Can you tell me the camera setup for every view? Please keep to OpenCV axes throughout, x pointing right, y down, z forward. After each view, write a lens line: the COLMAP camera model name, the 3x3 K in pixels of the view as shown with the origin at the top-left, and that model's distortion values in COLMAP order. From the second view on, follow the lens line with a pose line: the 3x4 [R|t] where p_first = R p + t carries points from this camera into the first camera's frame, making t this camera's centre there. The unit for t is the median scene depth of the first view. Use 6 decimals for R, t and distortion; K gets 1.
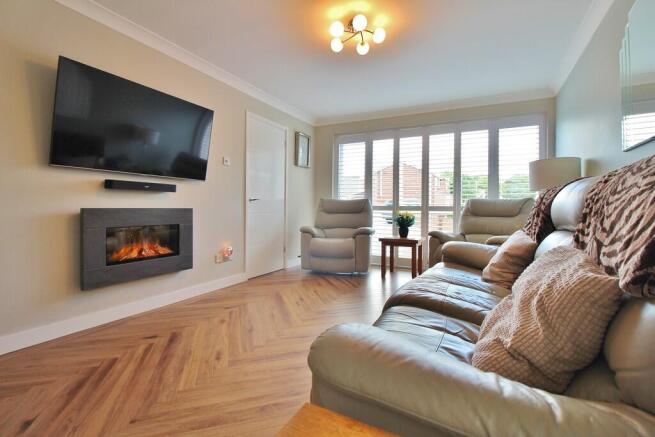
lens RADIAL K [[301.6, 0, 330.9], [0, 301.6, 209.5], [0, 0, 1]] dist [0.001944, -0.014232]
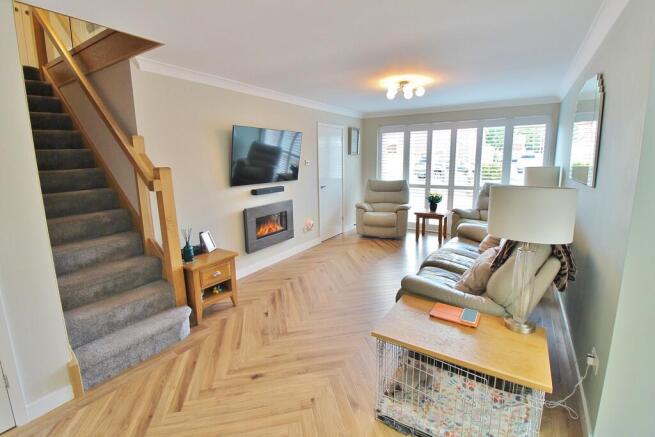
lens RADIAL K [[301.6, 0, 330.9], [0, 301.6, 209.5], [0, 0, 1]] dist [0.001944, -0.014232]
pose [[0.995343, -0.006230, -0.096193, -0.087605], [0.021879, 0.986465, 0.162506, -0.152299], [0.093879, -0.163854, 0.982007, -0.380190]]
